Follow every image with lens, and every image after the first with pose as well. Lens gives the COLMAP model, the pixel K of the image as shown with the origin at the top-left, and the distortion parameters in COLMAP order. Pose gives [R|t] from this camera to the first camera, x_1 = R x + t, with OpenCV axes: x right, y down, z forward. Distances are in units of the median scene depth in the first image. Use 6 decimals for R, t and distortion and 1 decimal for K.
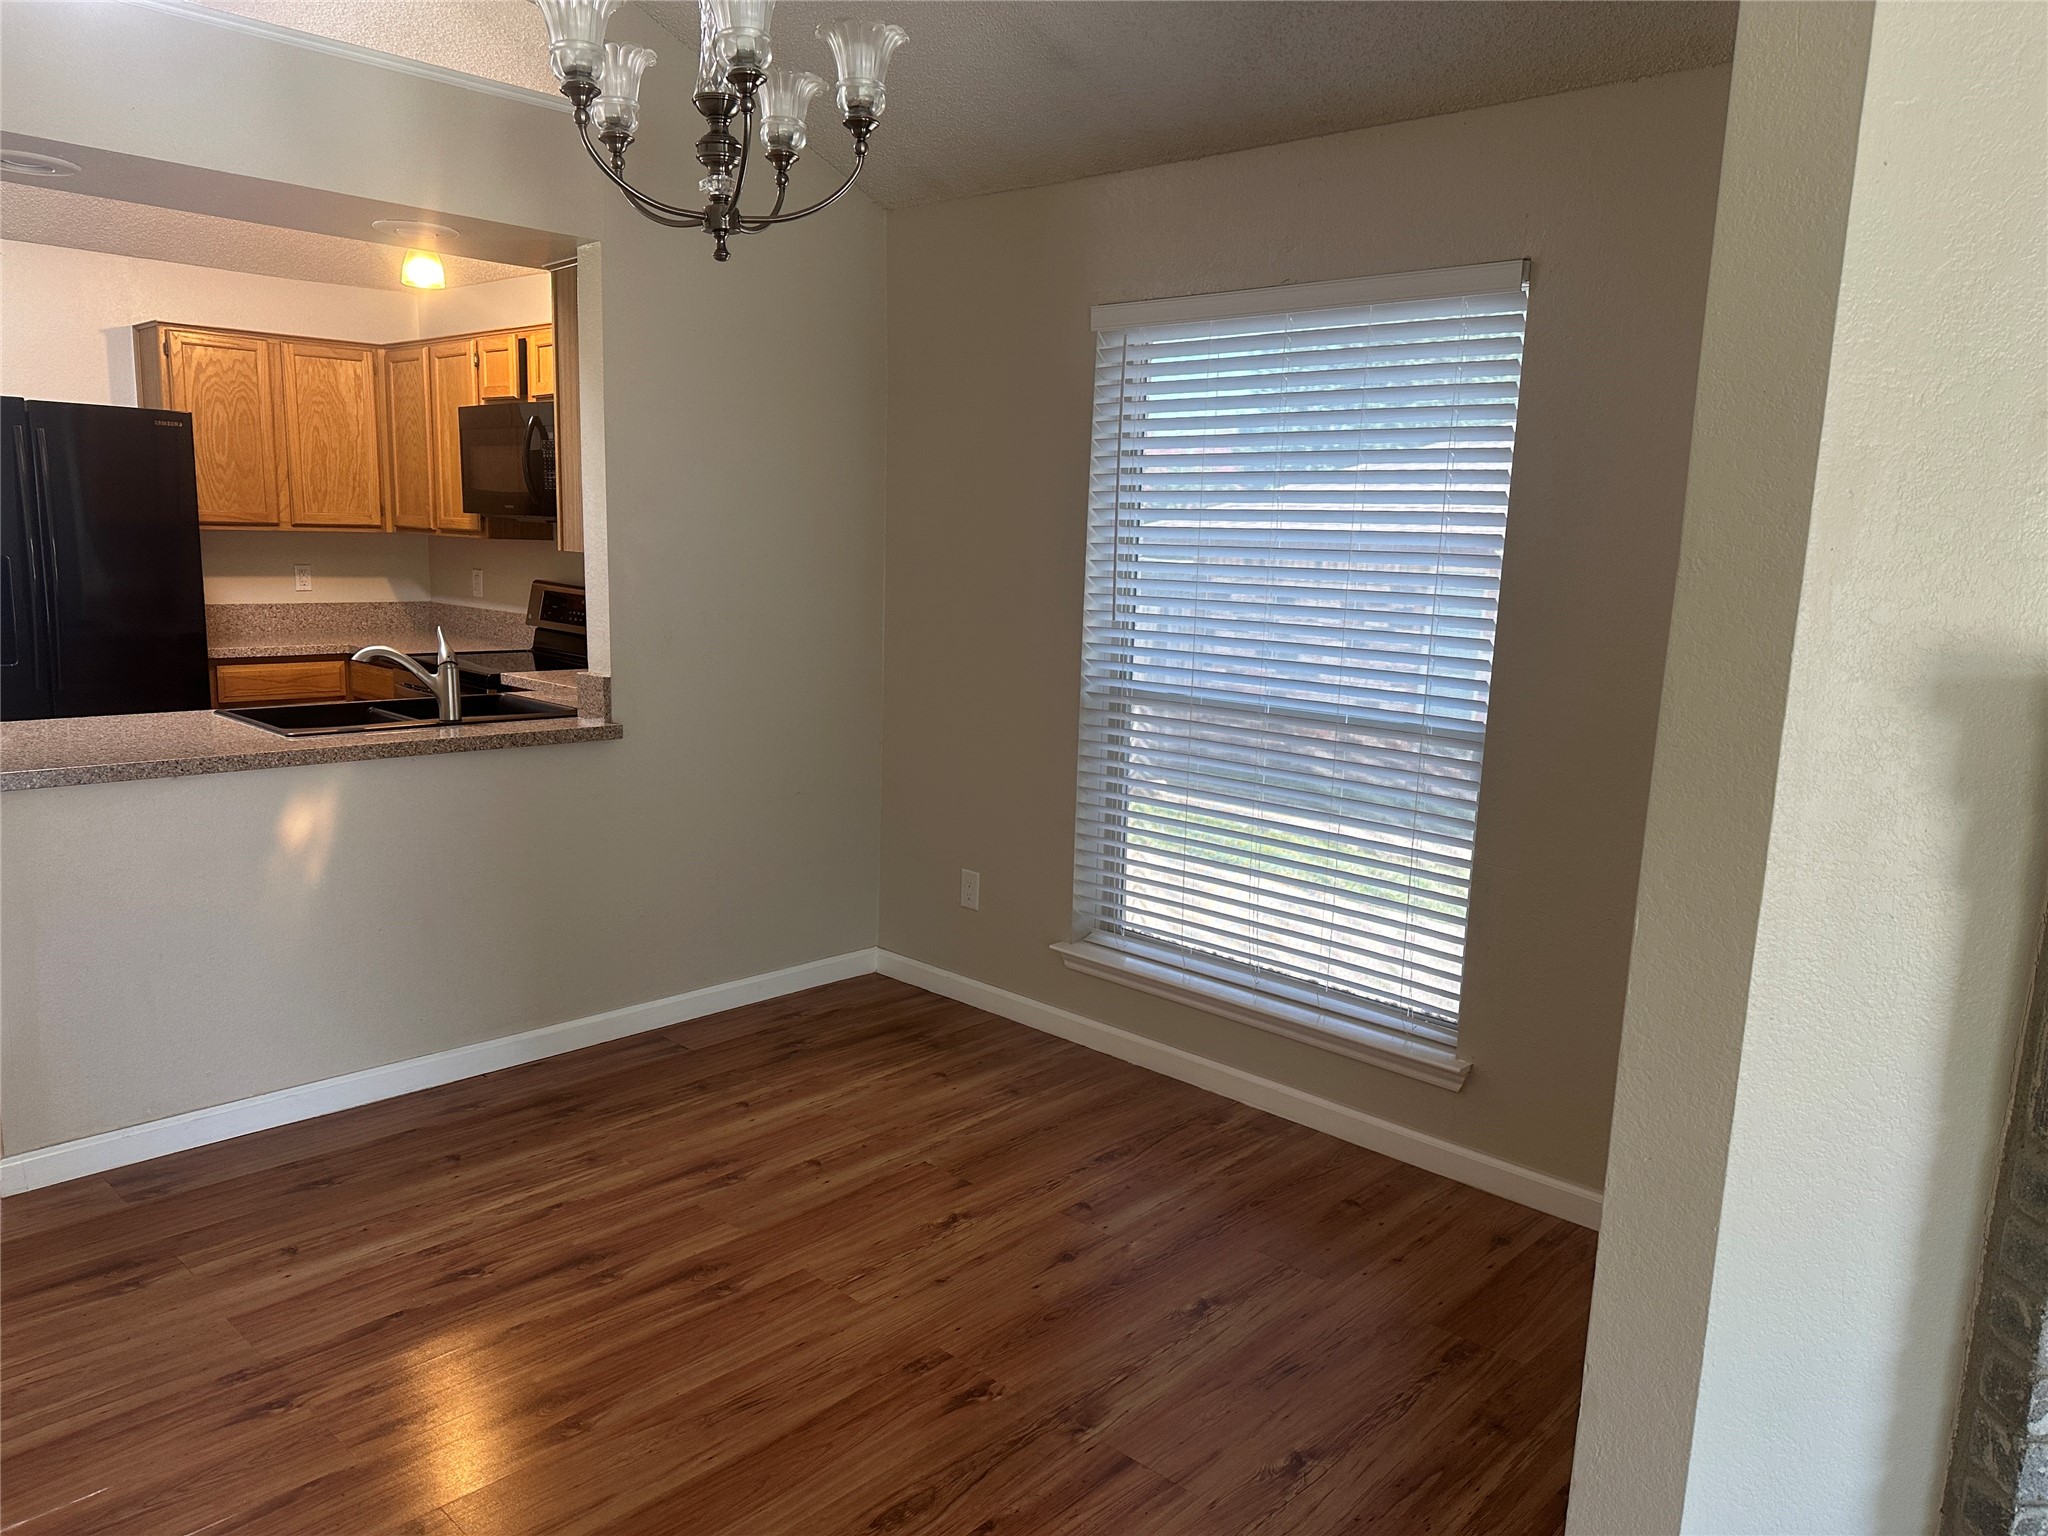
lens RADIAL K [[1419.3, 0, 1026.1], [0, 1419.3, 775.4], [0, 0, 1]] dist [0.017490, -0.003053]
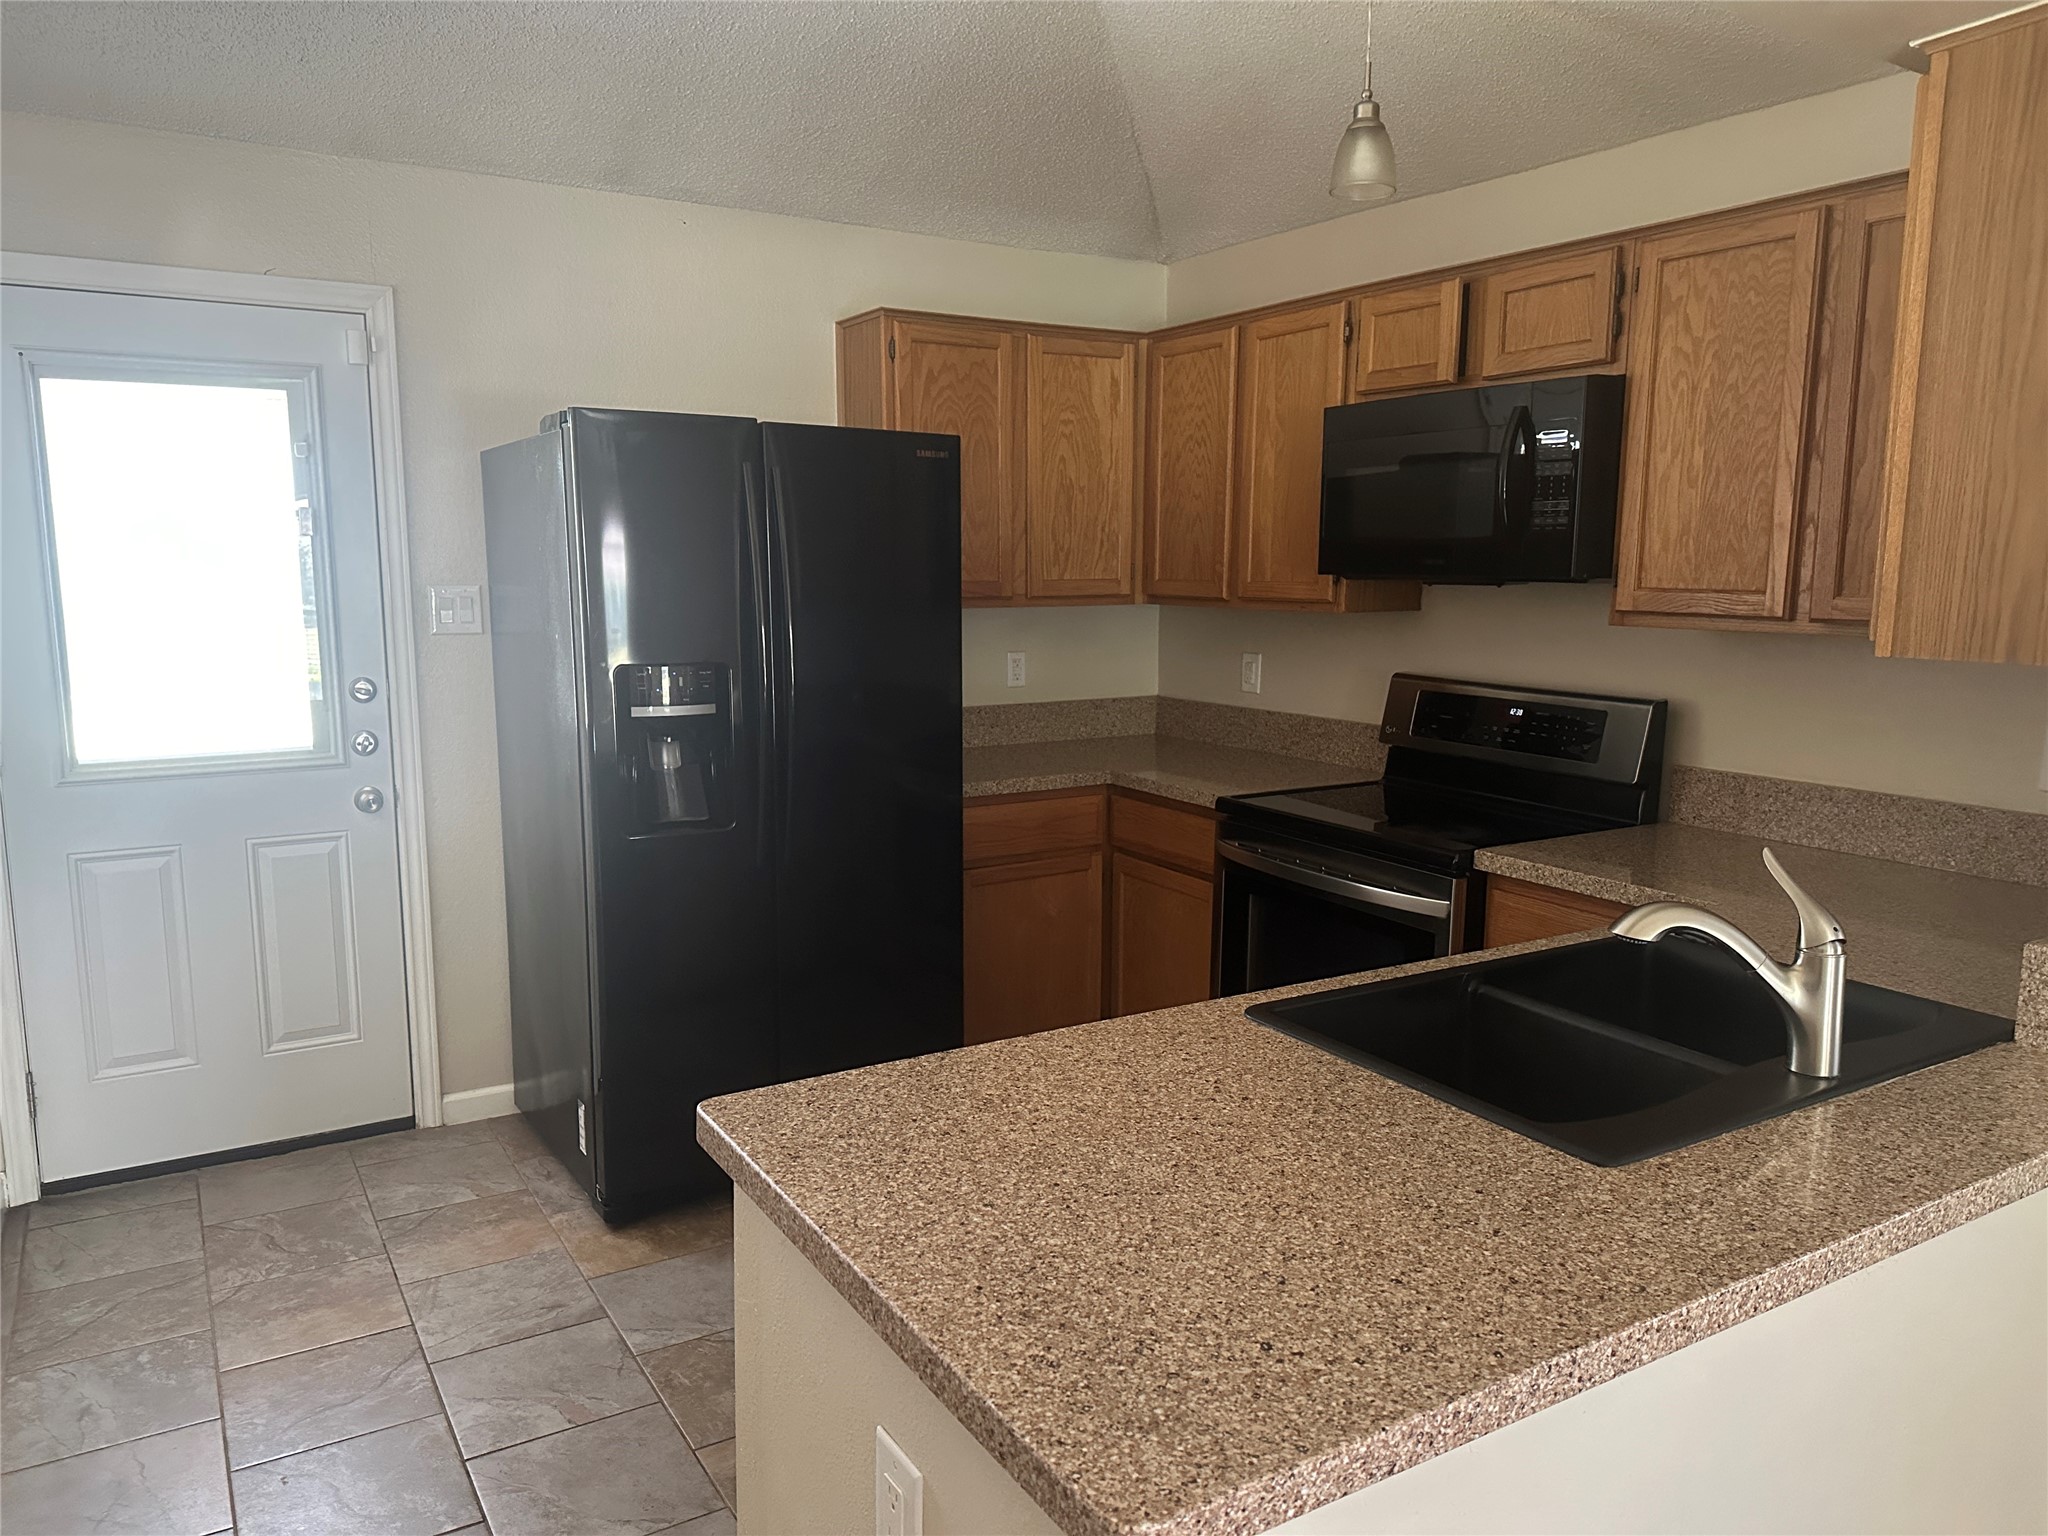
lens RADIAL K [[1419.3, 0, 1026.1], [0, 1419.3, 775.4], [0, 0, 1]] dist [0.017490, -0.003053]
pose [[0.964026, 0.006156, -0.265738, -0.333432], [-0.012977, 0.999630, -0.023918, -0.075198], [0.265492, 0.026506, 0.963749, 0.343519]]
